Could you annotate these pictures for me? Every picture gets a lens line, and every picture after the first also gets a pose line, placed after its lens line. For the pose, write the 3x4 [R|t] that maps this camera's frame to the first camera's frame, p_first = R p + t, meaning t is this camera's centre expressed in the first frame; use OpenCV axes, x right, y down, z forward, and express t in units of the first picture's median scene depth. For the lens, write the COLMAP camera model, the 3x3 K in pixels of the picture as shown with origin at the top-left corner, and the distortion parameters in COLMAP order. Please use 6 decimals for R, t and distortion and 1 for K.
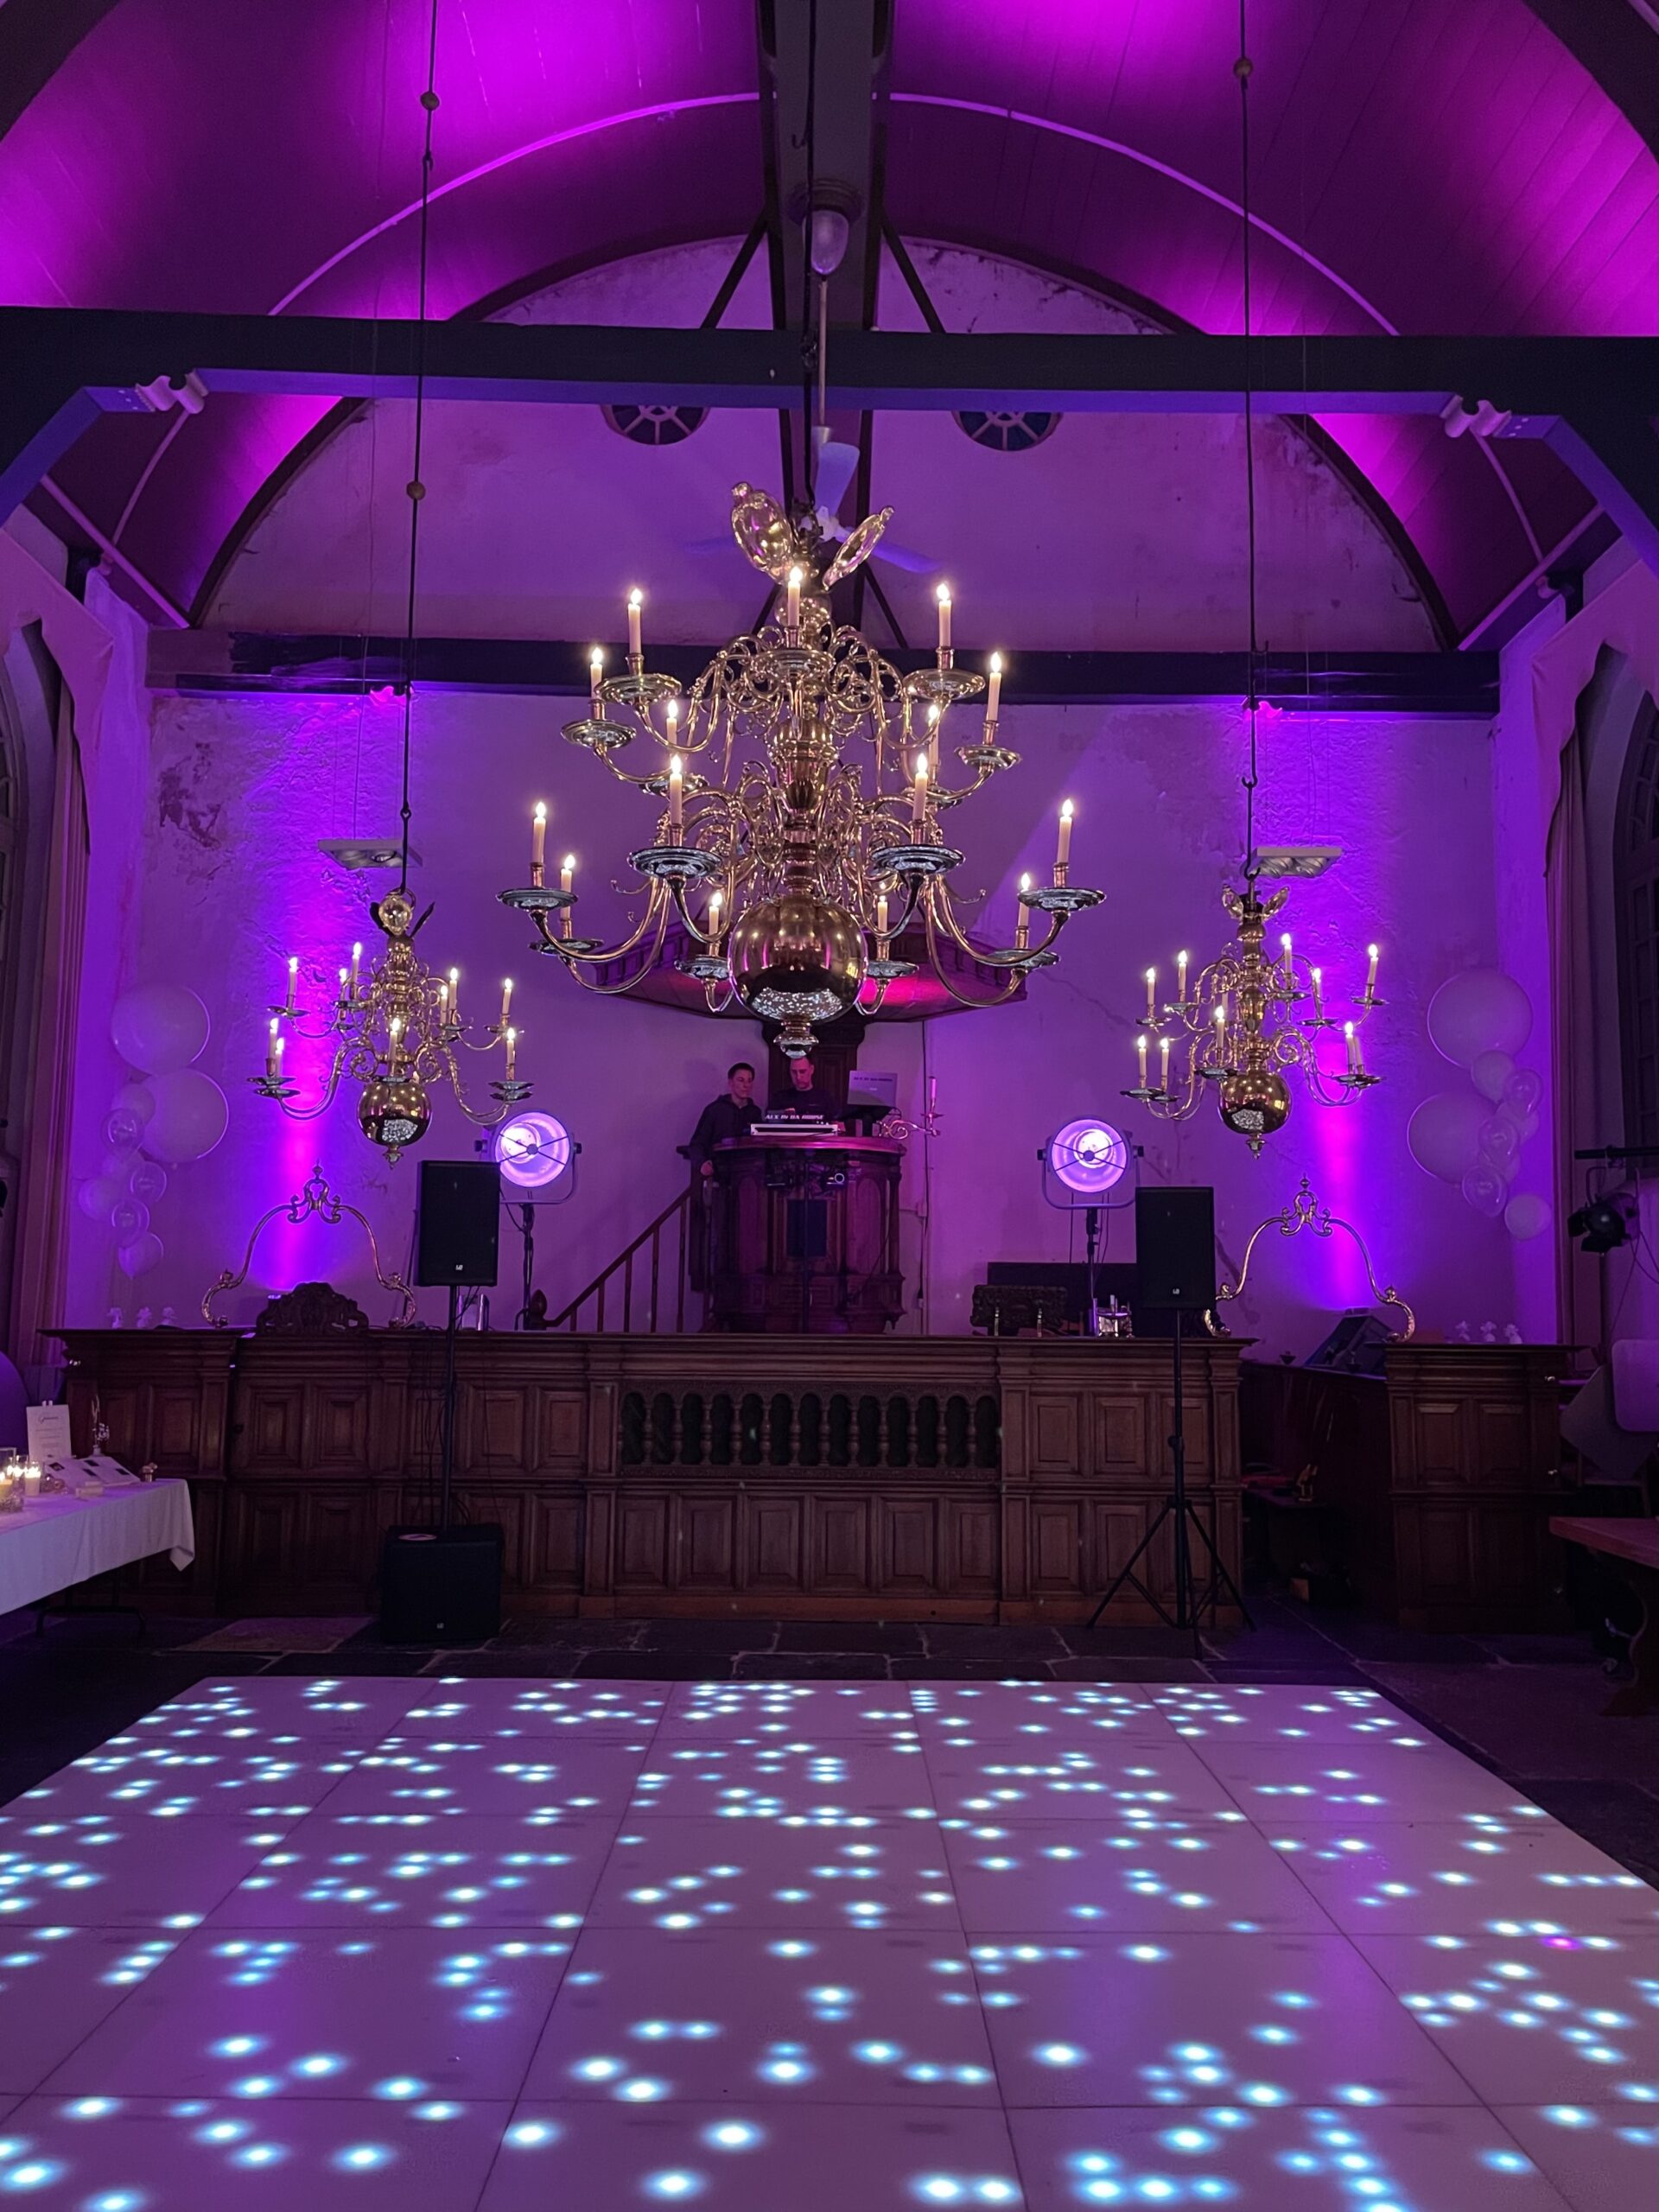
lens RADIAL K [[1701.9, 0, 838.0], [0, 1701.9, 1095.8], [0, 0, 1]] dist [0.107363, -0.157950]
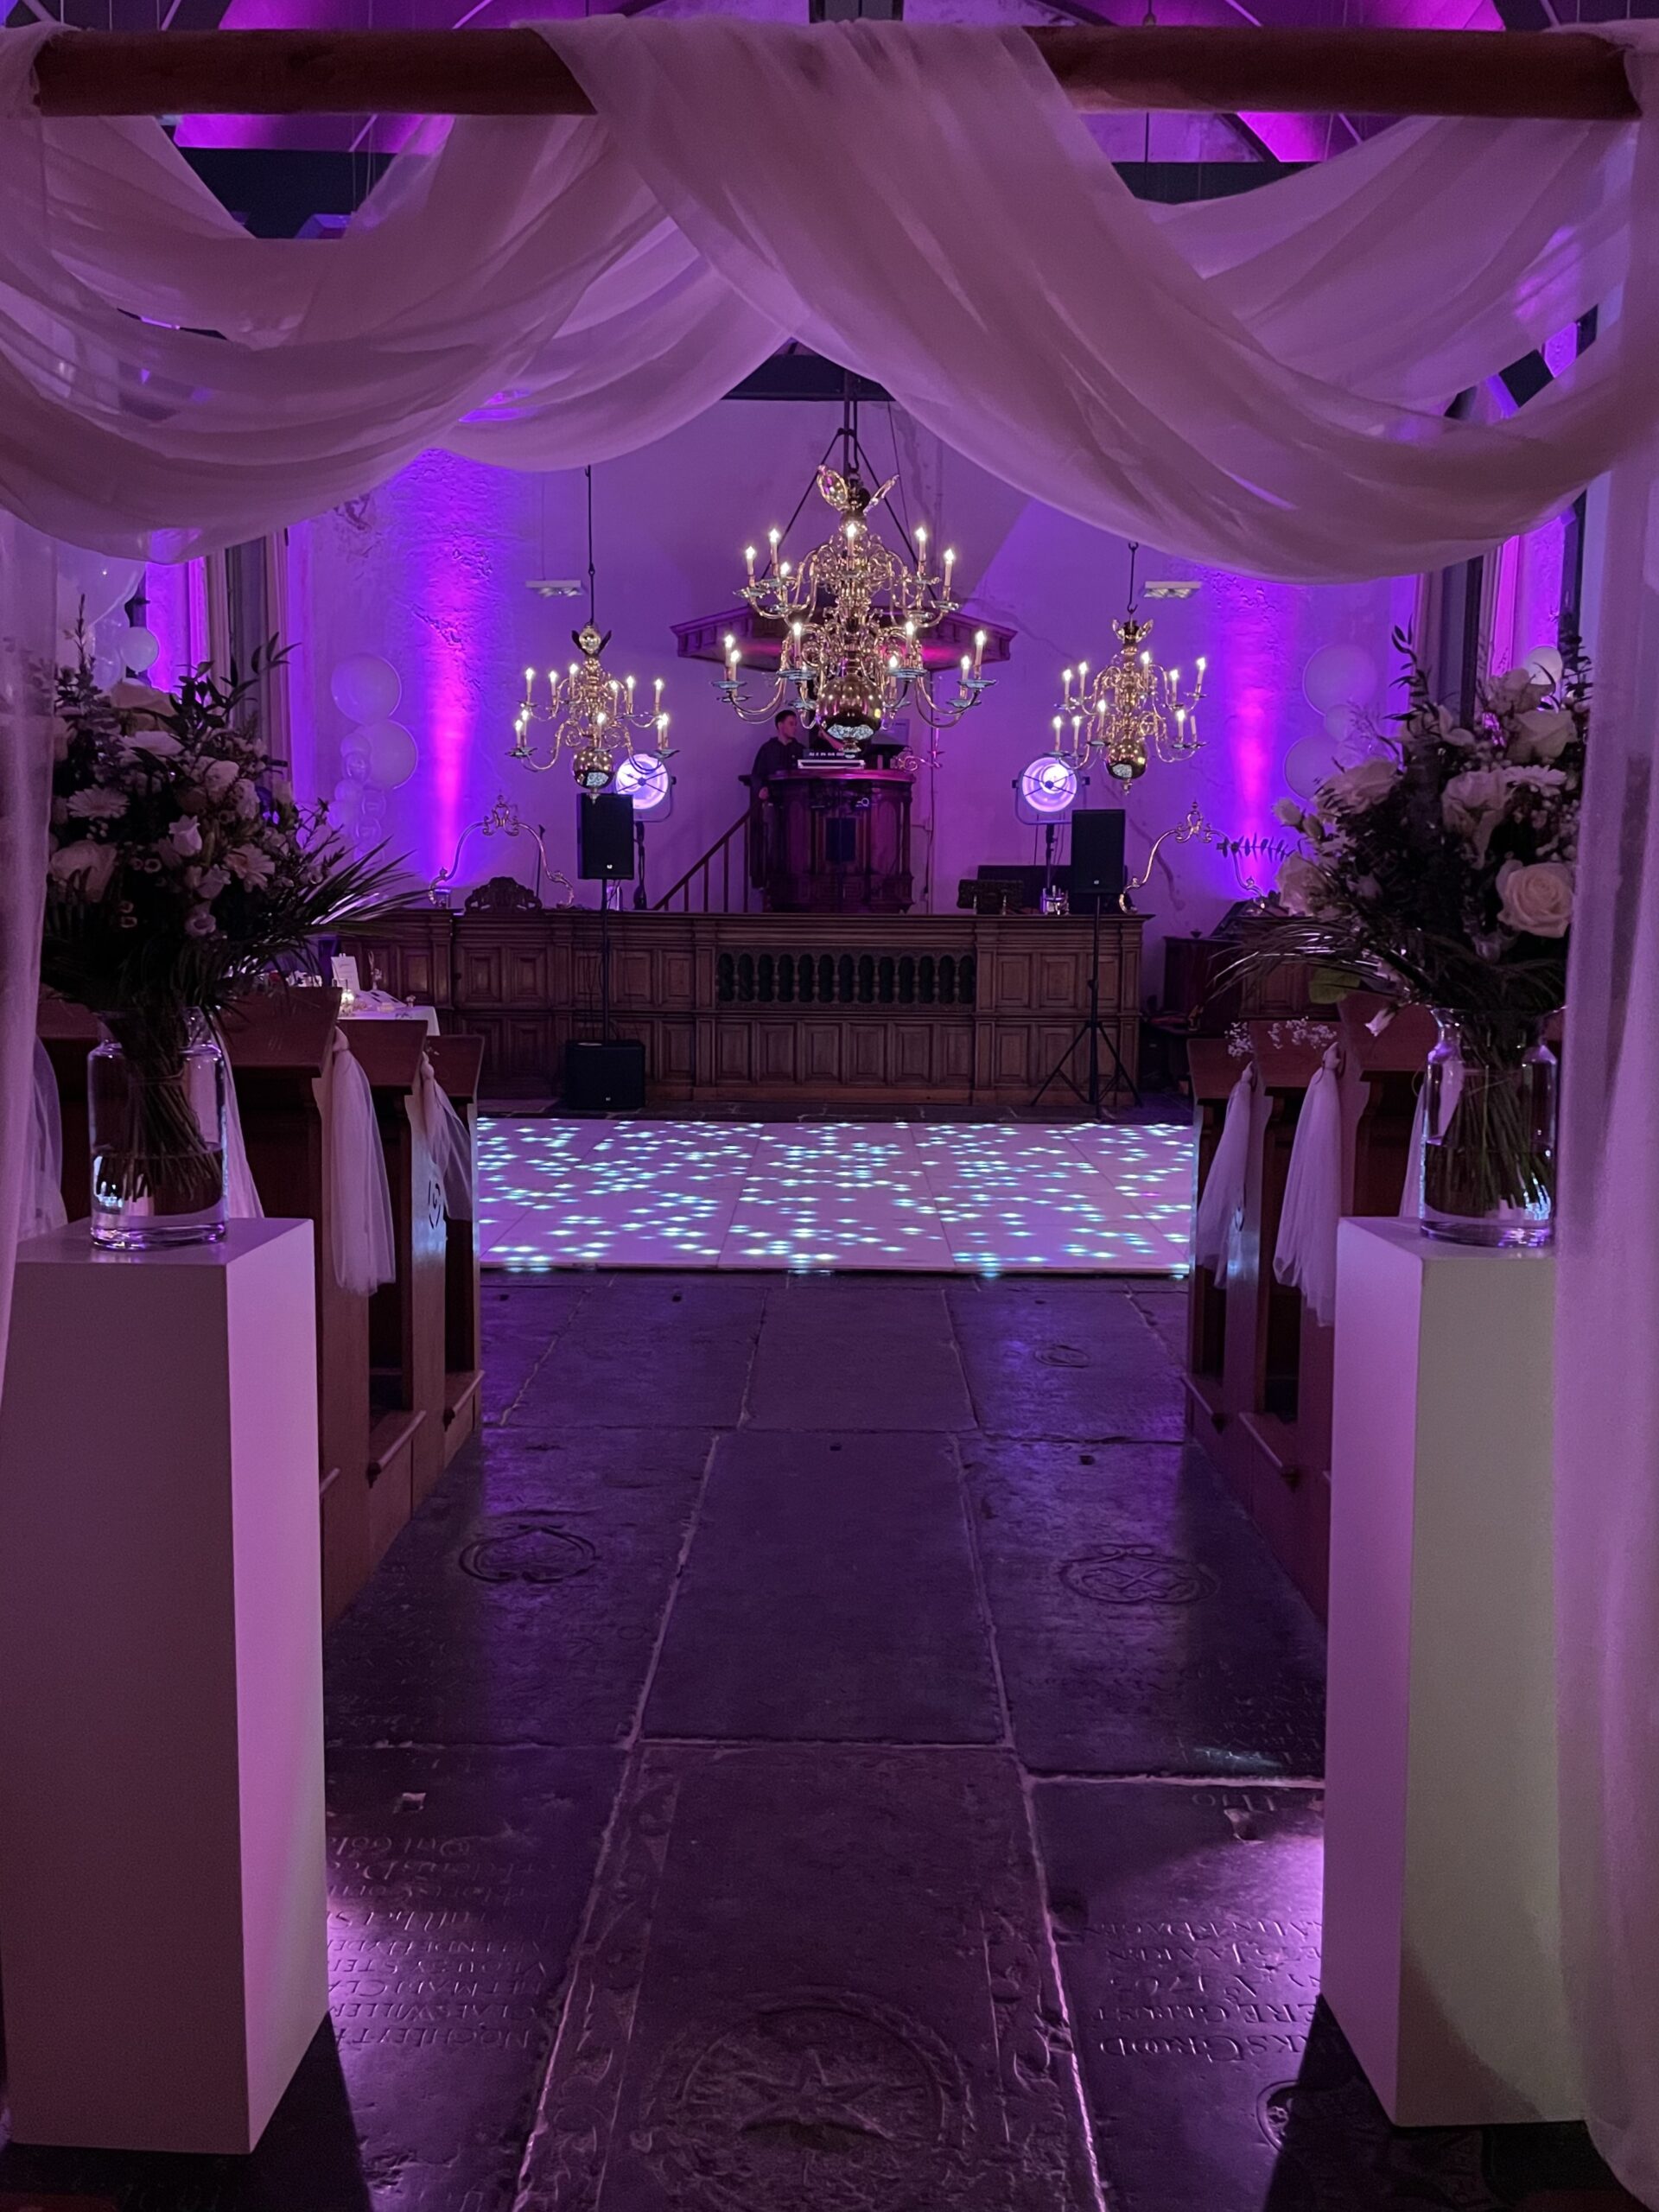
lens RADIAL K [[1701.9, 0, 838.0], [0, 1701.9, 1095.8], [0, 0, 1]] dist [0.107363, -0.157950]
pose [[0.999930, -0.000577, -0.011858, -0.005956], [0.003235, 0.974260, 0.225403, -0.035990], [0.011422, -0.225426, 0.974193, -0.445331]]
